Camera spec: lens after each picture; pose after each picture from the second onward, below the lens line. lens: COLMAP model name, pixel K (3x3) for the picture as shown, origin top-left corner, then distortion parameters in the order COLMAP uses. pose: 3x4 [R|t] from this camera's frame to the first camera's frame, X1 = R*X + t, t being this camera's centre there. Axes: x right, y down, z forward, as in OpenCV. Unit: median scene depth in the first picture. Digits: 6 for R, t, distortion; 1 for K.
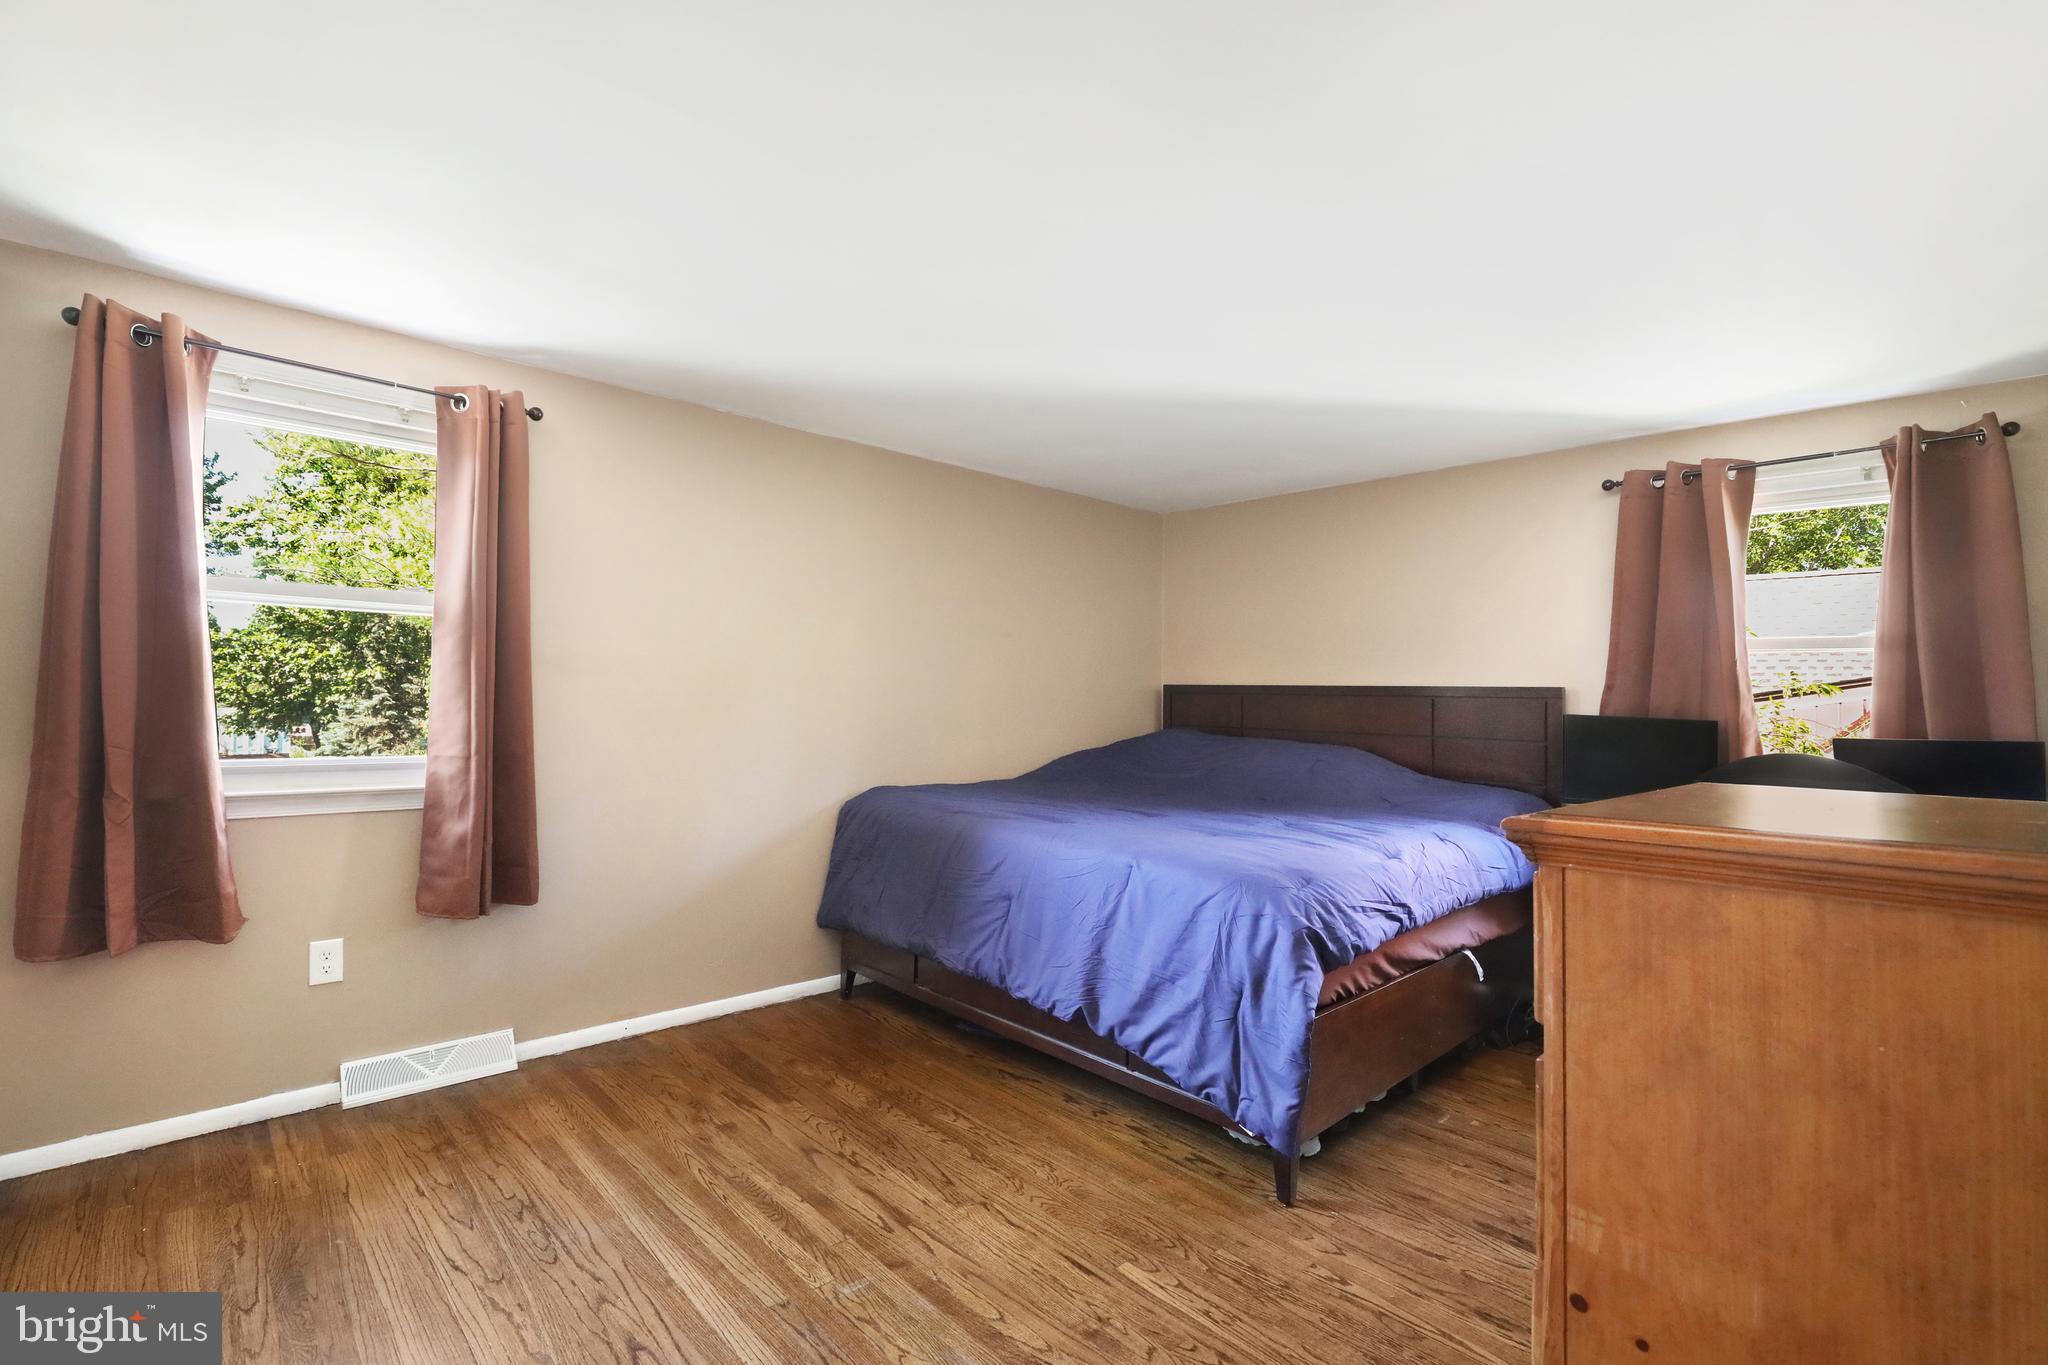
lens RADIAL K [[932.2, 0, 1025.6], [0, 932.2, 677.3], [0, 0, 1]] dist [-0.002072, 0.000049]
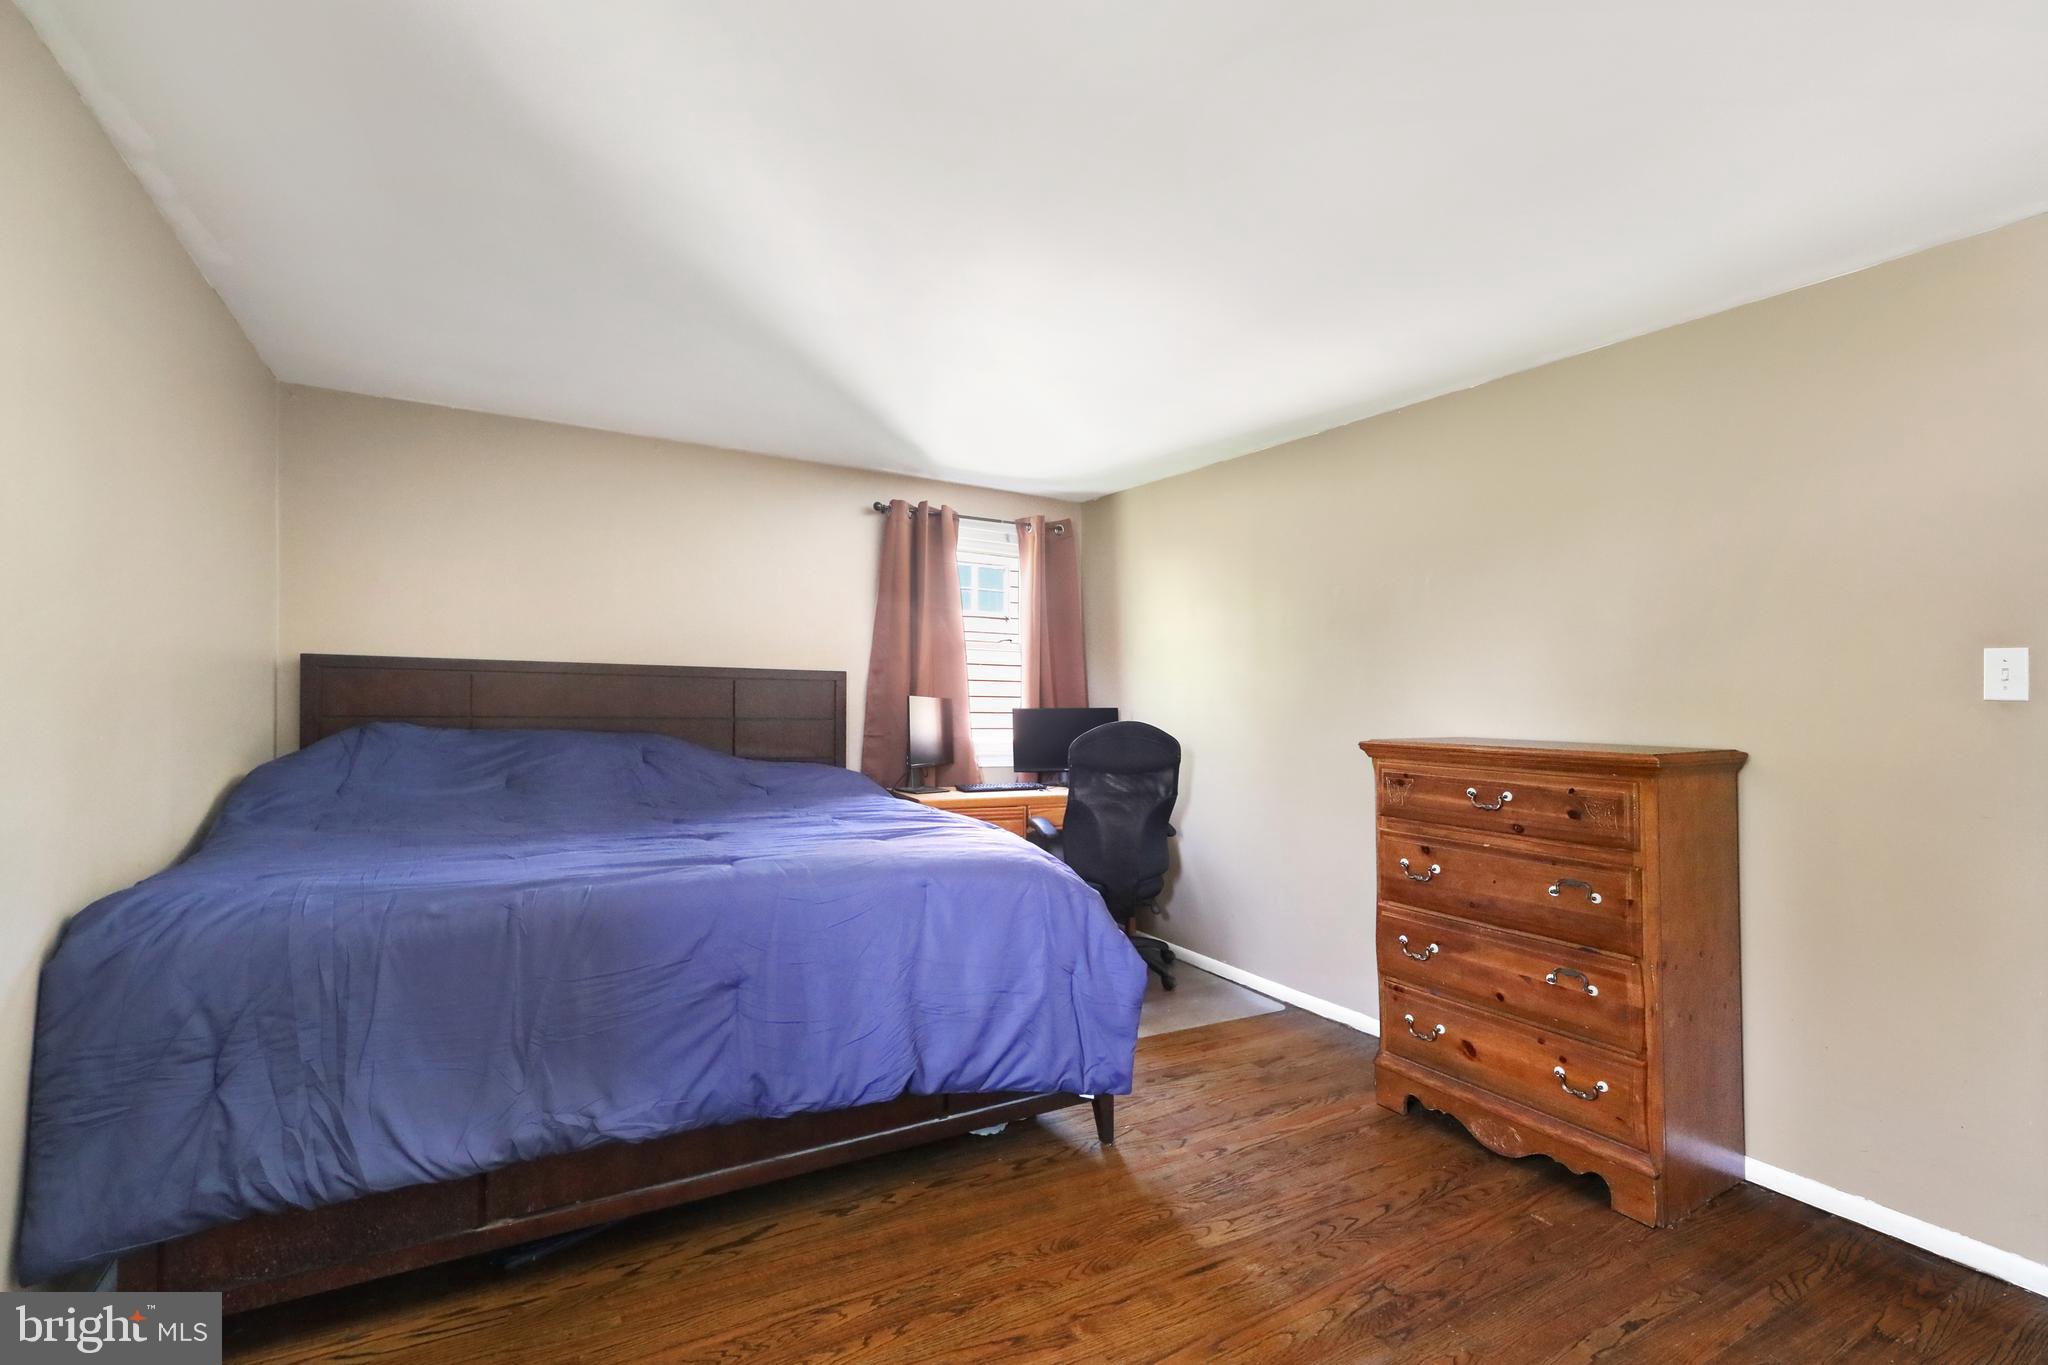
lens RADIAL K [[932.2, 0, 1025.6], [0, 932.2, 677.3], [0, 0, 1]] dist [-0.002072, 0.000049]
pose [[0.209344, 0.006835, 0.977818, -0.757268], [-0.040870, 0.999163, 0.001766, 0.007310], [-0.976988, -0.040333, 0.209448, 0.796017]]
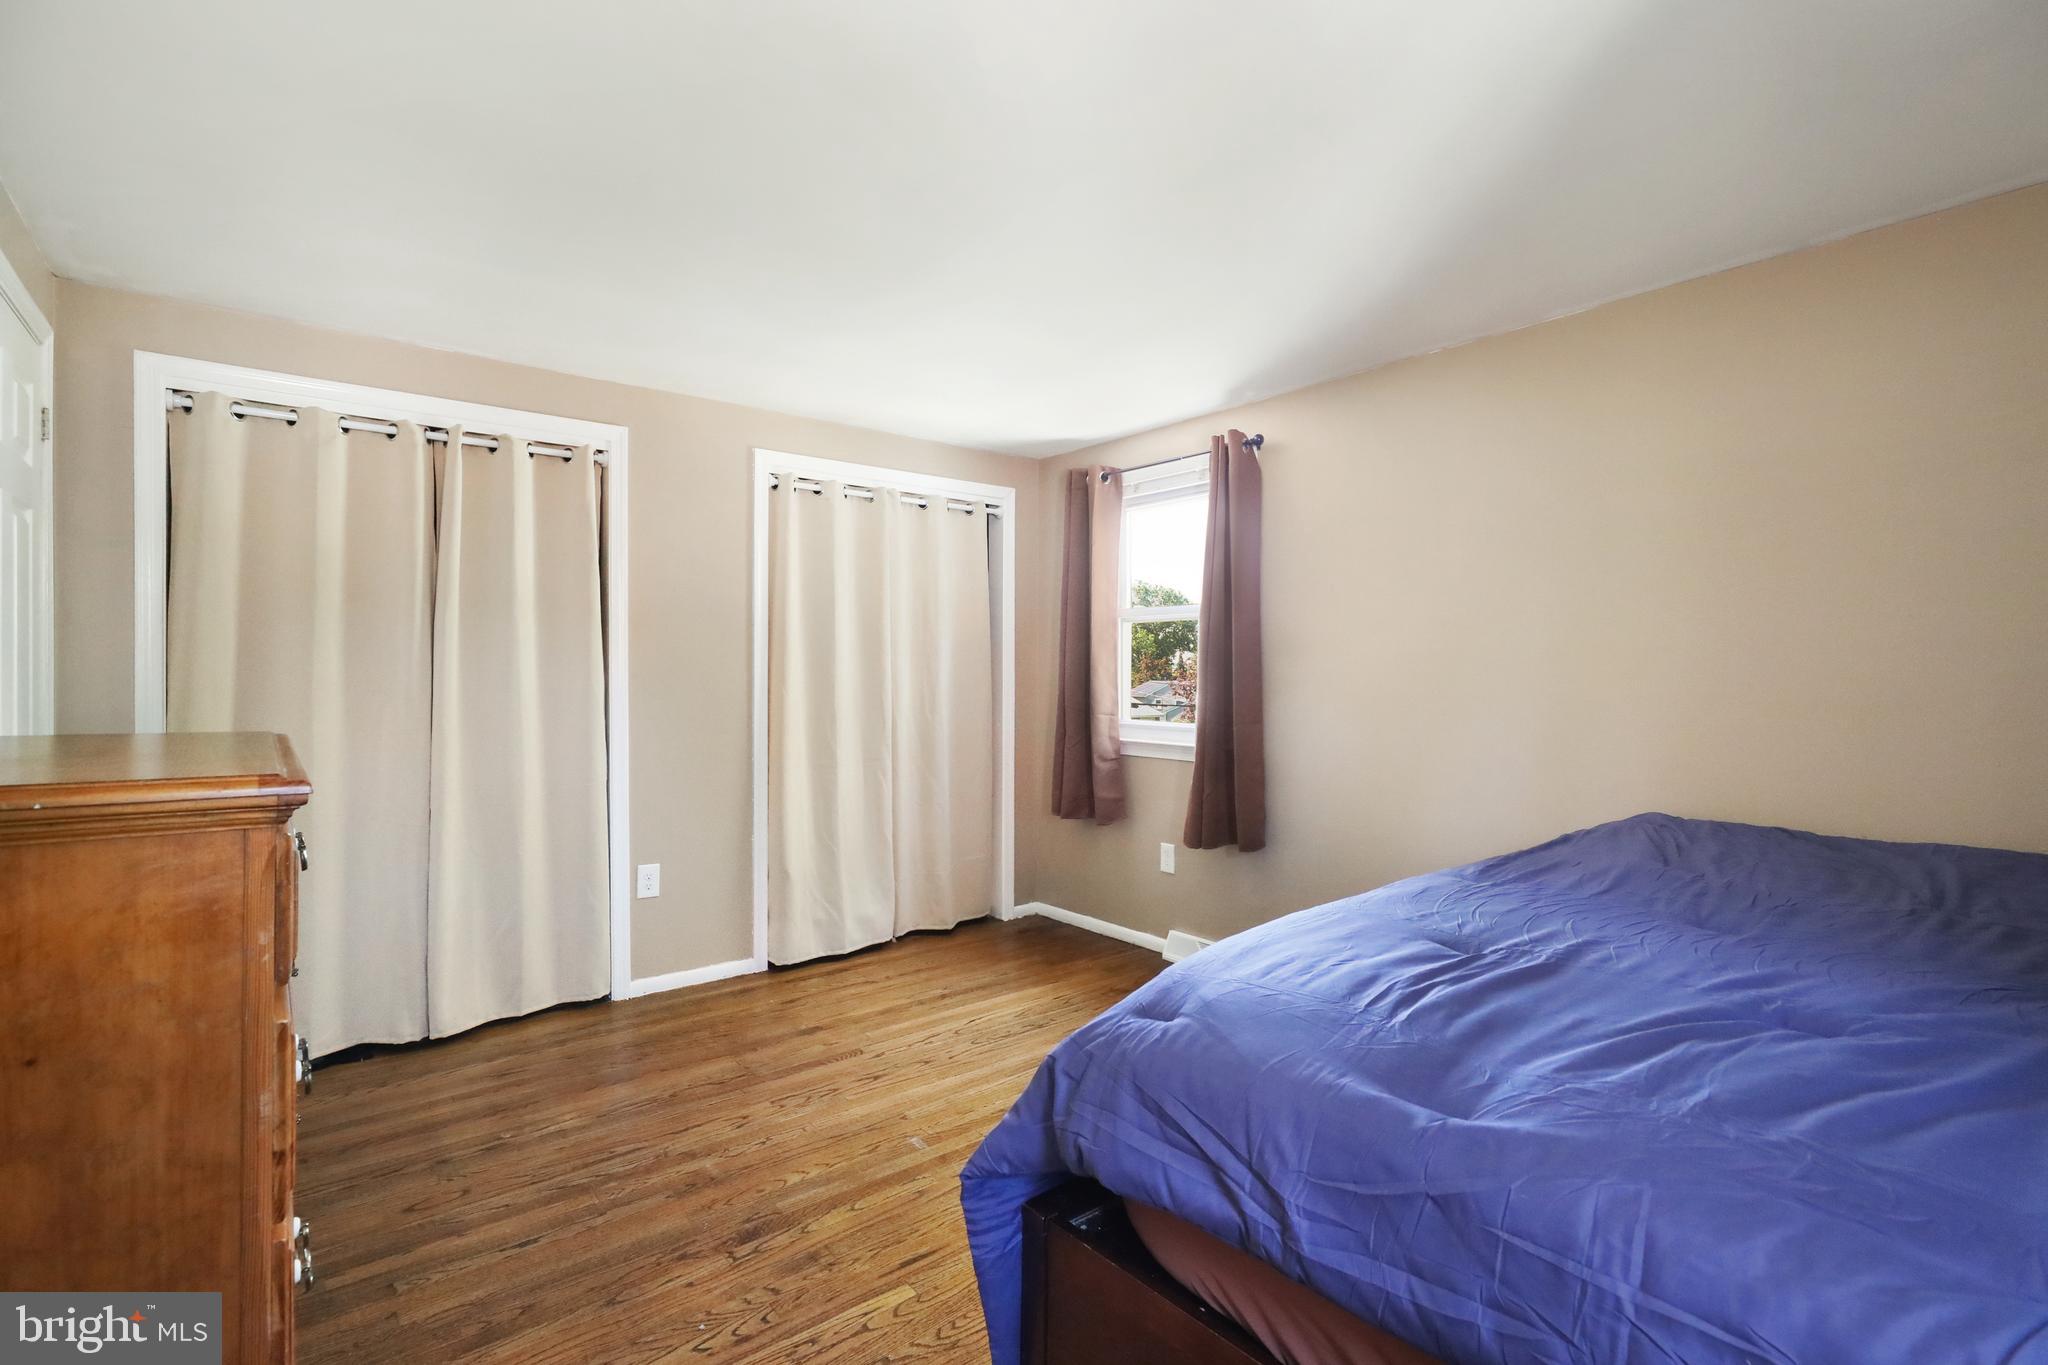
lens RADIAL K [[909.9, 0, 998.2], [0, 909.9, 691.5], [0, 0, 1]] dist [-0.002995, 0.000489]
pose [[-0.079037, -0.000136, -0.996872, 0.782866], [0.019699, 0.999805, -0.001699, 0.040512], [0.996677, -0.019772, -0.079019, 0.930013]]
